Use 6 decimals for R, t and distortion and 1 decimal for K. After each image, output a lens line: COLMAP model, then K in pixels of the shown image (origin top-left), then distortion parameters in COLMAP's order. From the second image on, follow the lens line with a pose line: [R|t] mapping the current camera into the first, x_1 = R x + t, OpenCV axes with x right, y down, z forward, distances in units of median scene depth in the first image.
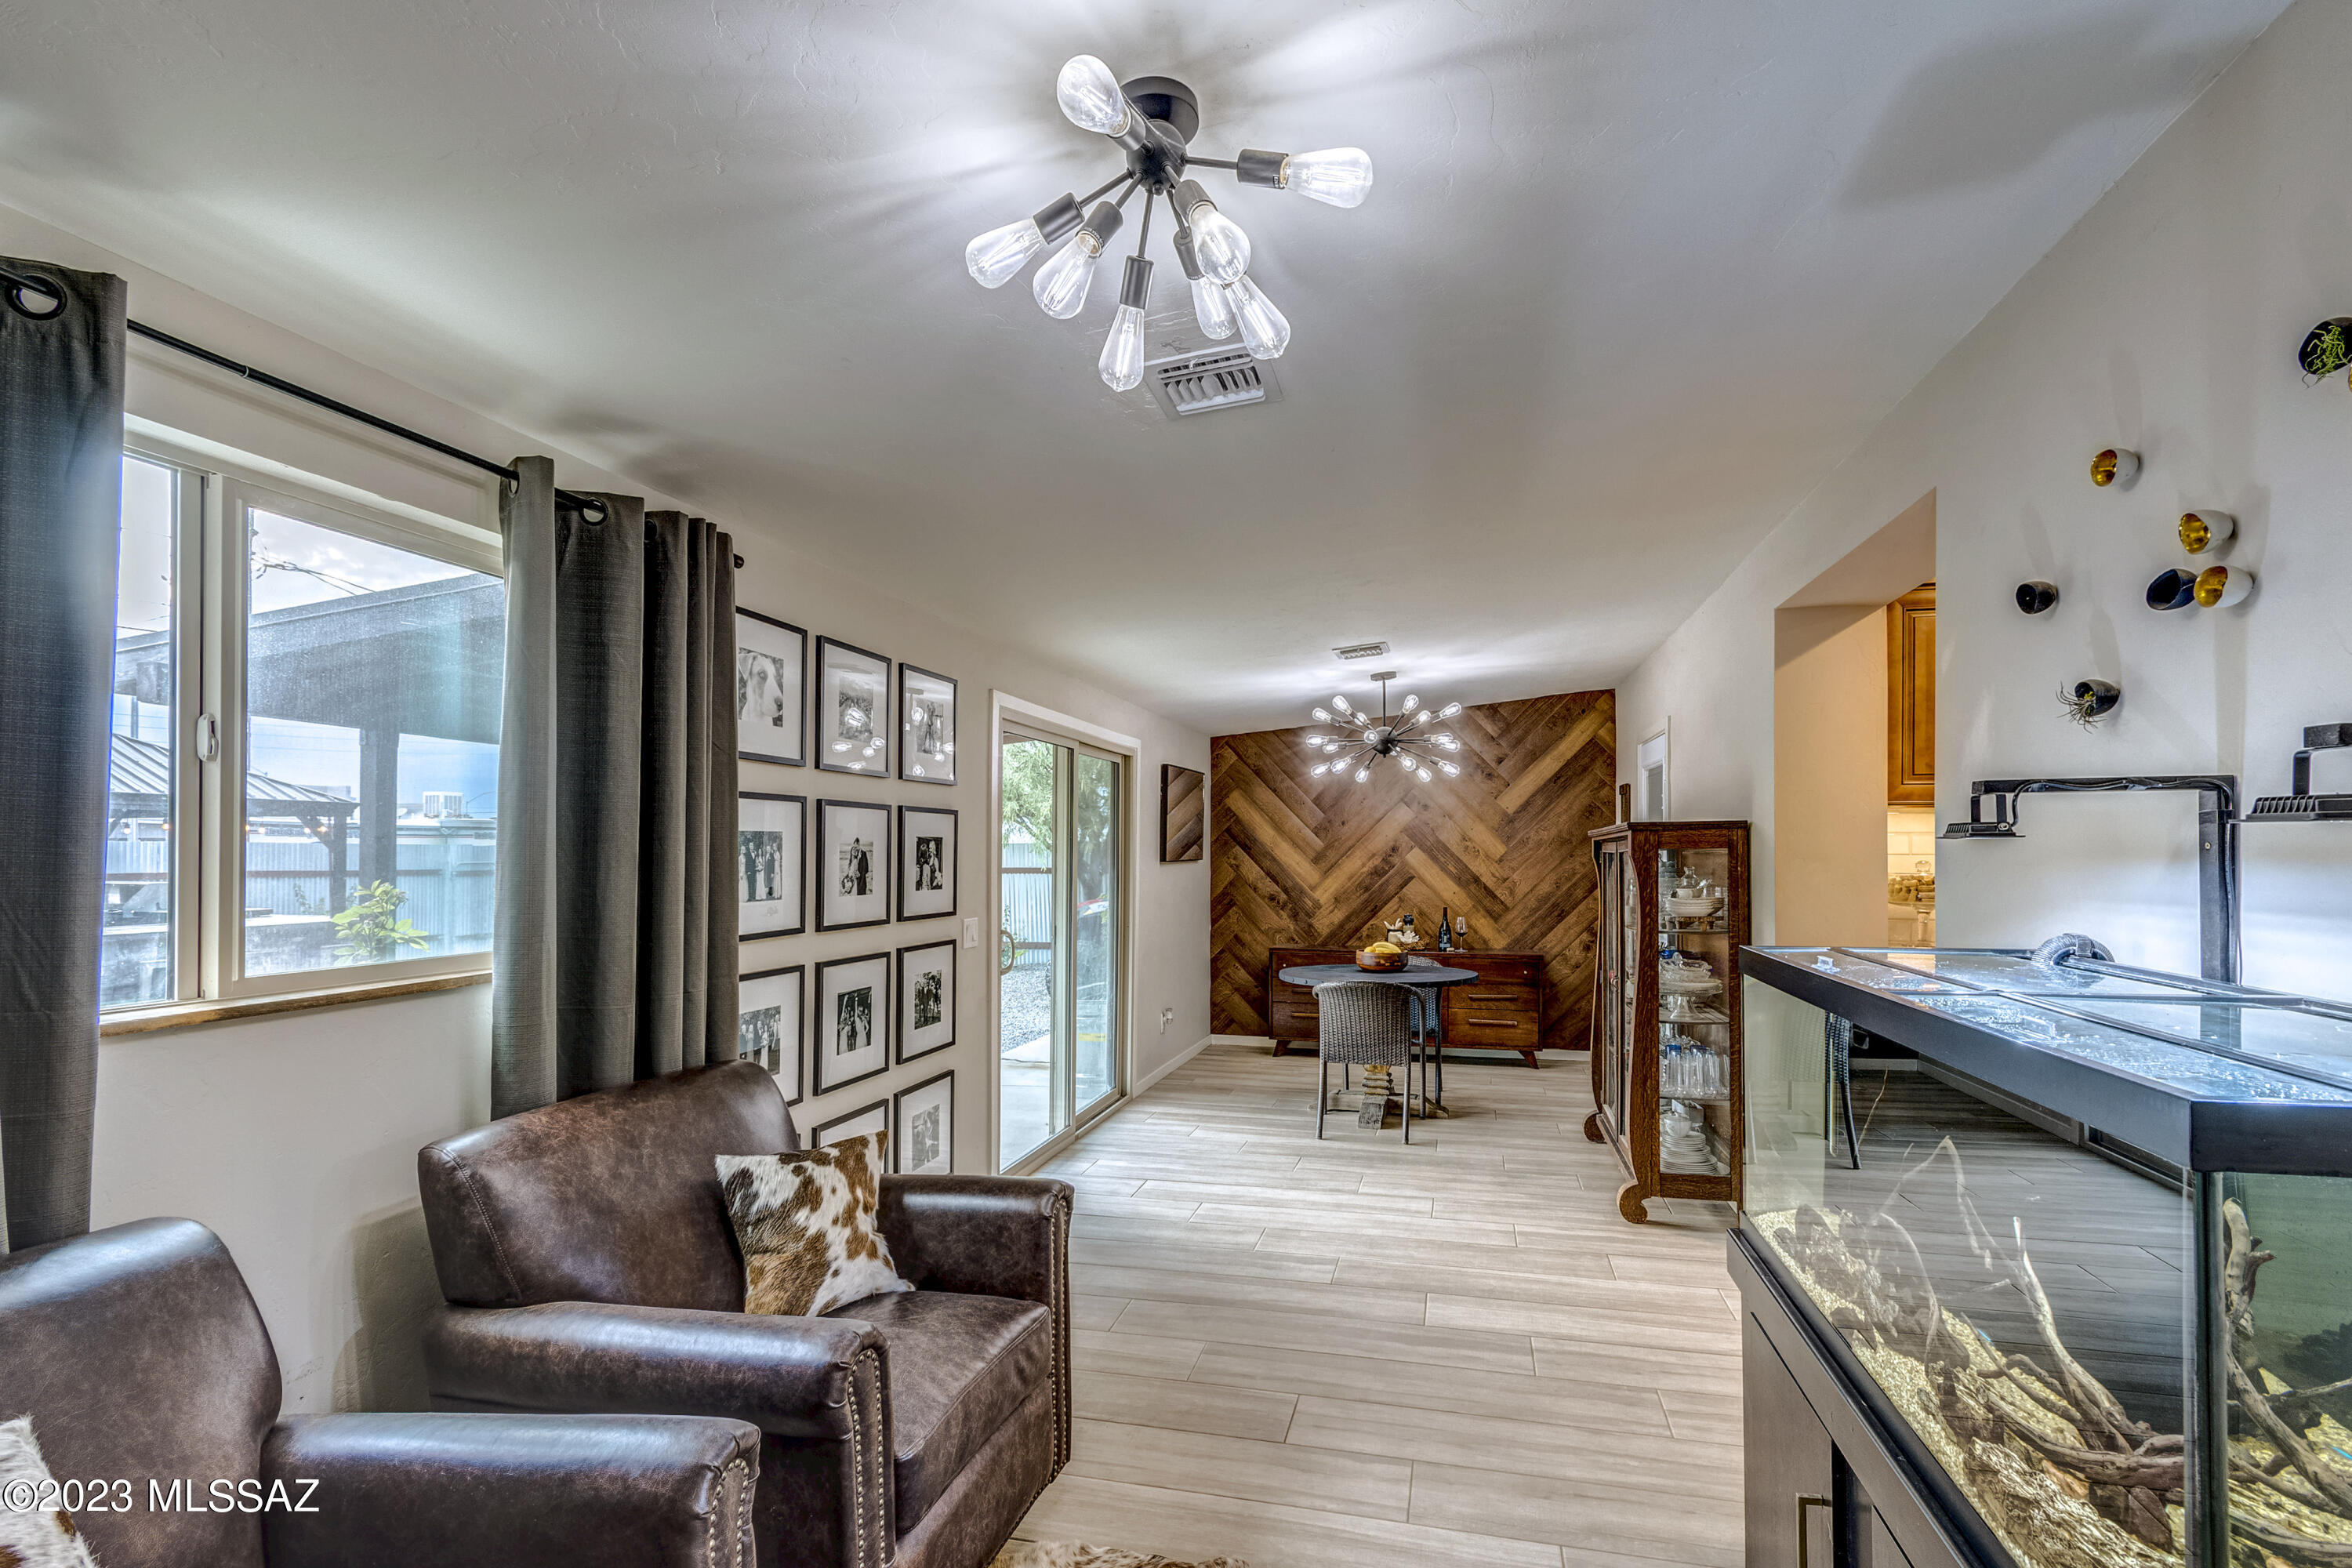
lens RADIAL K [[1036.5, 0, 1168.8], [0, 1036.5, 806.5], [0, 0, 1]] dist [0.003694, 0.000291]
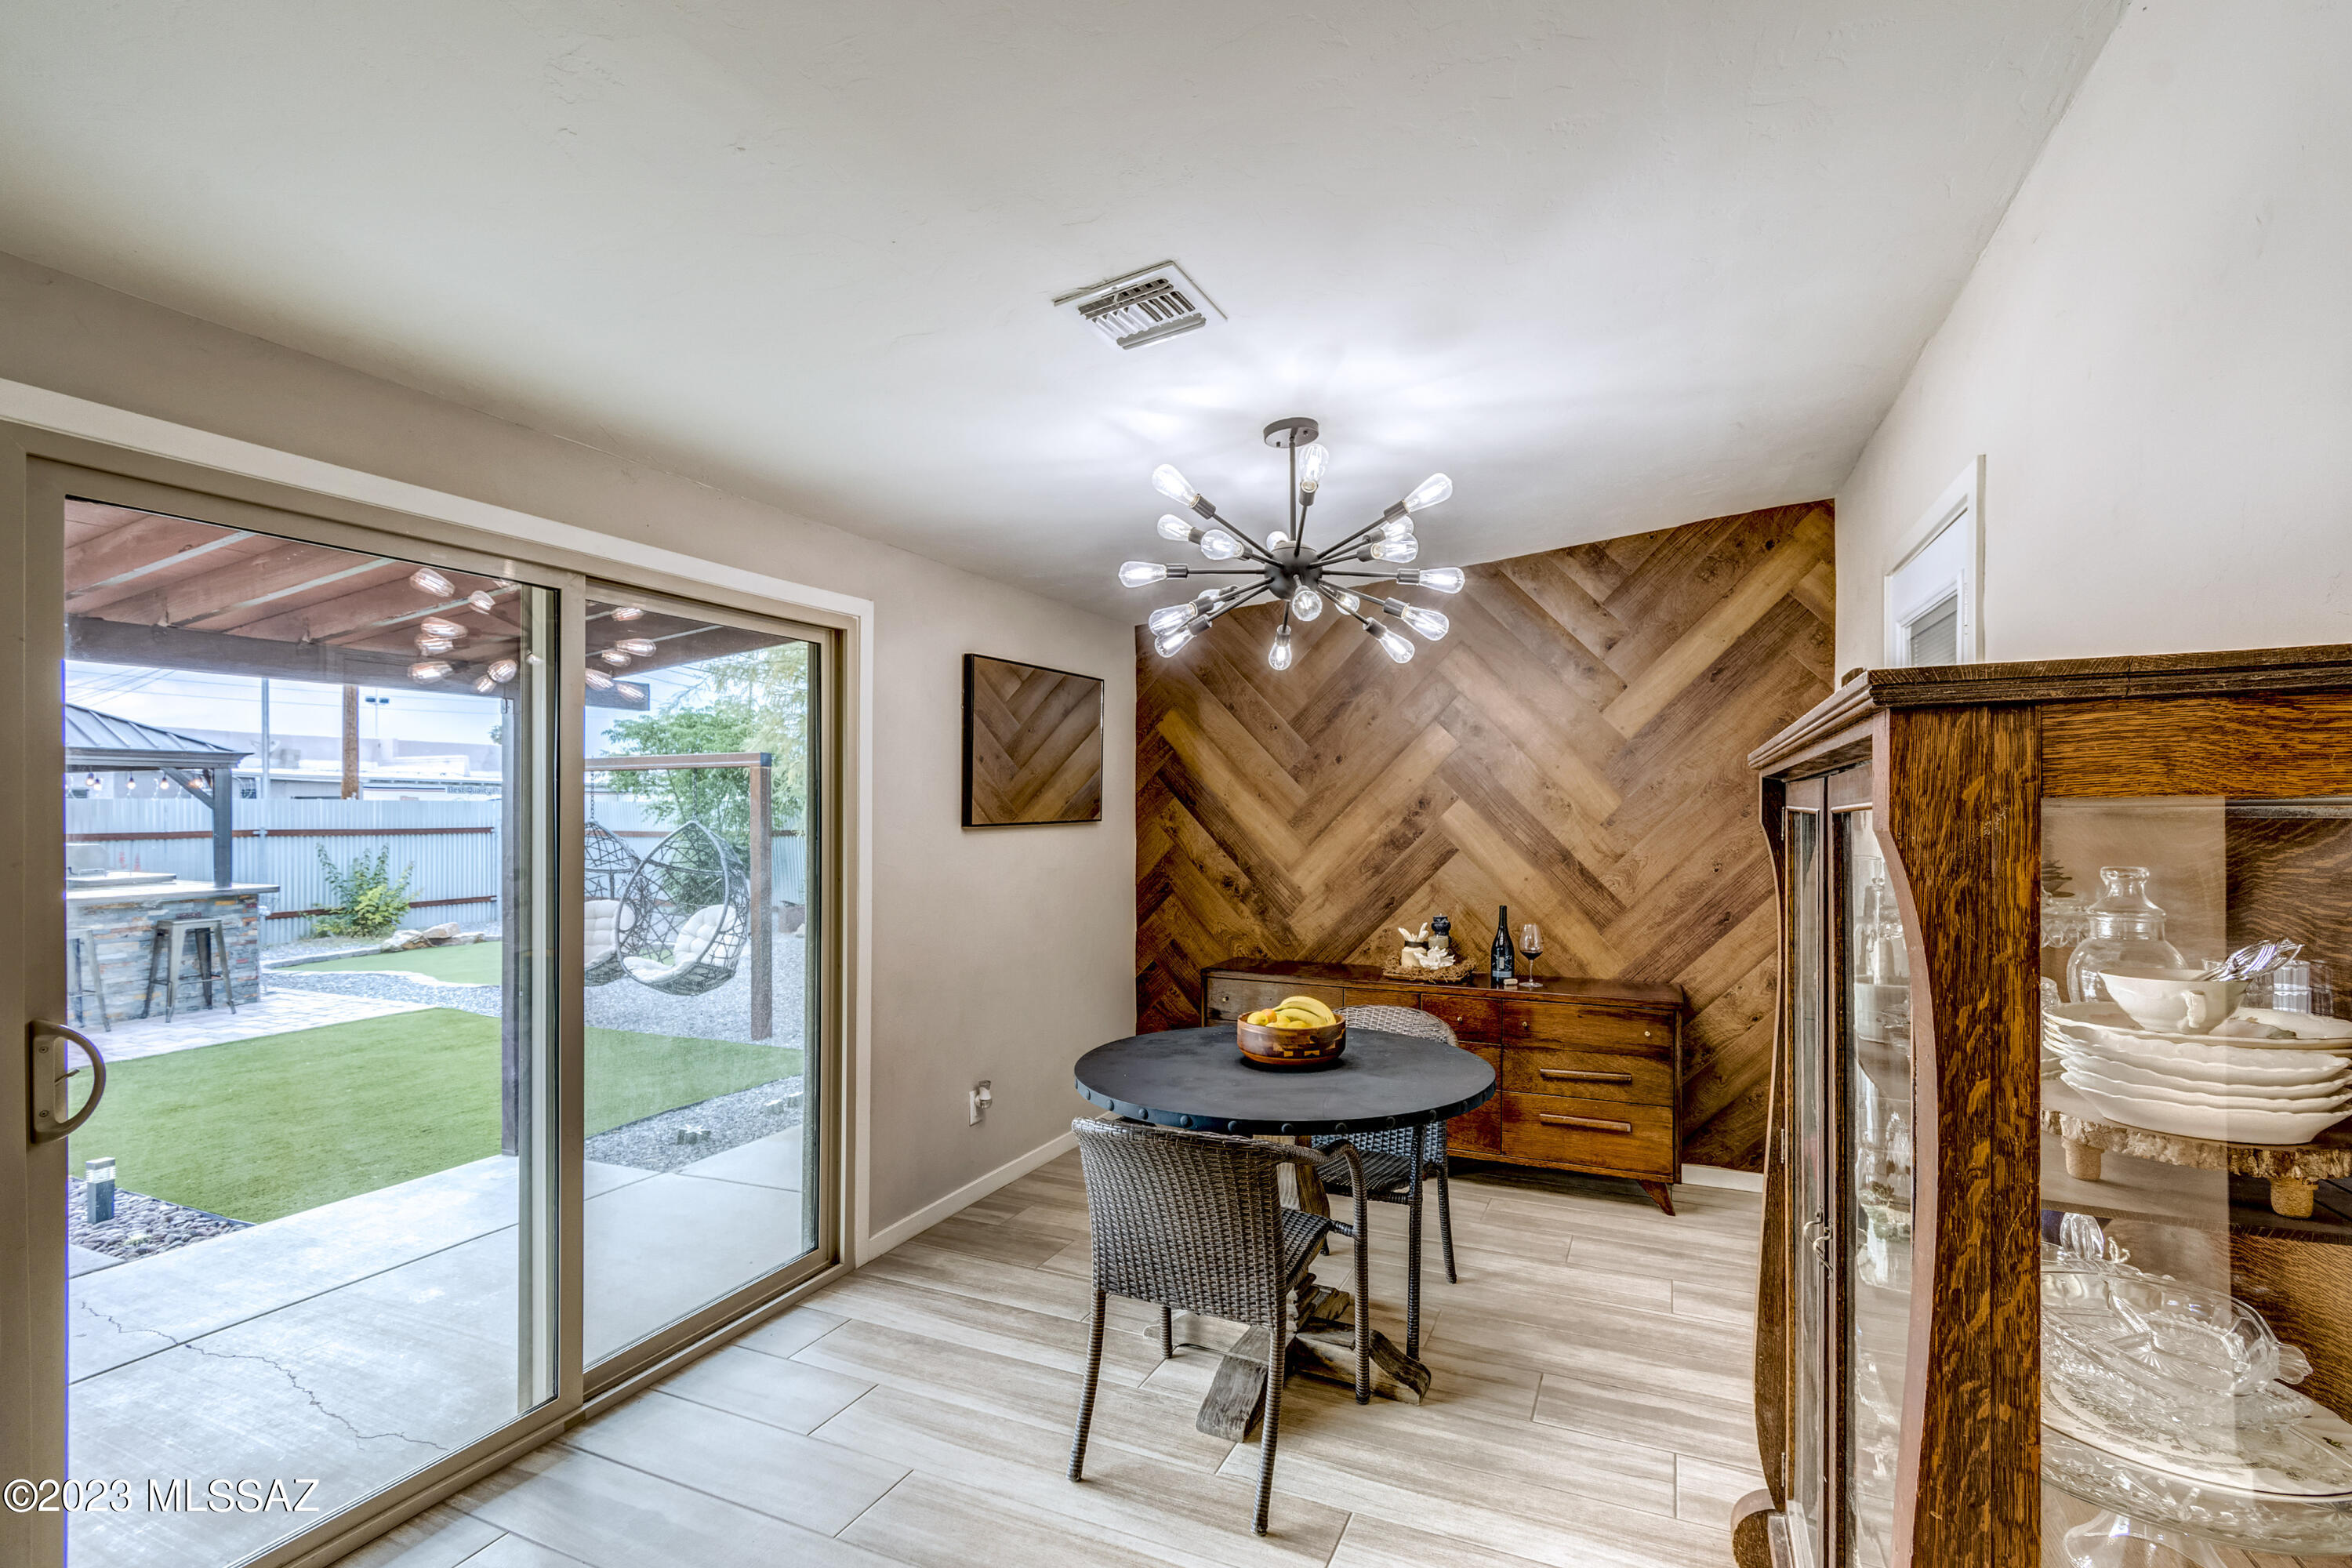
lens RADIAL K [[1036.5, 0, 1181.2], [0, 1036.5, 784.4], [0, 0, 1]] dist [0.003694, 0.000291]
pose [[0.987301, -0.006682, -0.158720, 0.179942], [0.010392, 0.999692, 0.022556, 0.016639], [0.158520, -0.023919, 0.987066, 0.410218]]
